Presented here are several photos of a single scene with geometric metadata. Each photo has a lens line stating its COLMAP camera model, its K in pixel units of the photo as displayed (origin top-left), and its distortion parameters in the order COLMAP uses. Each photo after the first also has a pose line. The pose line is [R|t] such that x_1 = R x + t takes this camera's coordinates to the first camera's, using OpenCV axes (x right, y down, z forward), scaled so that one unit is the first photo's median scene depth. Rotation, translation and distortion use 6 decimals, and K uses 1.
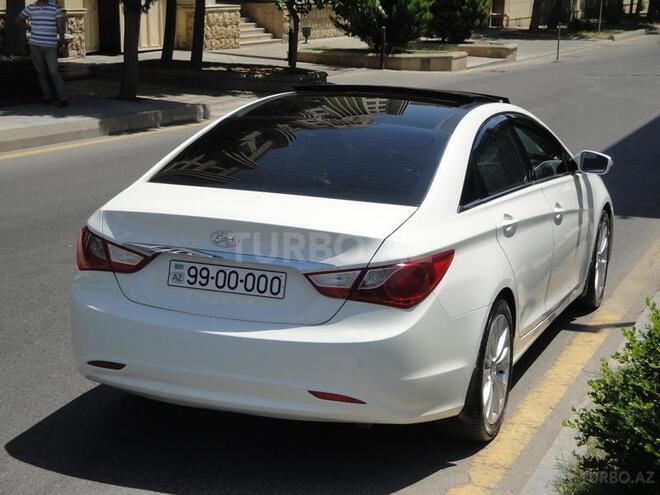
lens RADIAL K [[1175.0, 0, 330.0], [0, 1175.0, 247.5], [0, 0, 1]] dist [0.255179, 0.124323]
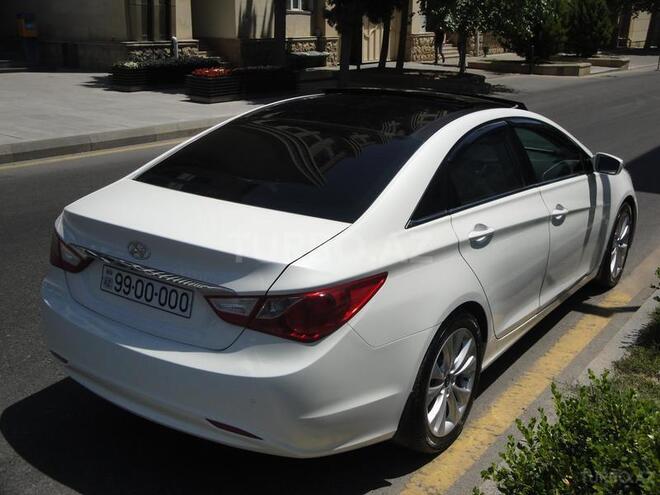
lens RADIAL K [[711.4, 0, 341.8], [0, 711.4, 237.9], [0, 0, 1]] dist [-0.011939, 0.167175]
pose [[0.974069, 0.059297, -0.218341, 0.169256], [-0.042176, 0.995718, 0.082260, -0.061545], [0.222284, -0.070918, 0.972399, 0.399727]]
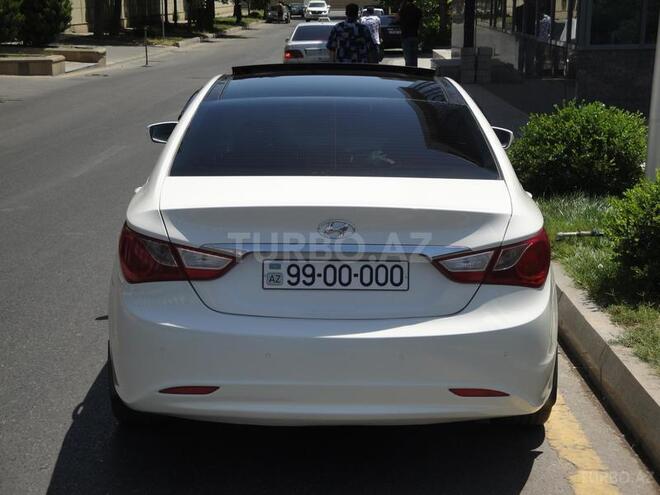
lens RADIAL K [[1175.0, 0, 330.0], [0, 1175.0, 247.5], [0, 0, 1]] dist [0.255179, 0.124323]
pose [[0.931963, -0.083734, 0.352752, -0.342860], [0.085960, 0.996254, 0.009380, -0.001840], [-0.352217, 0.021581, 0.935670, 0.155608]]
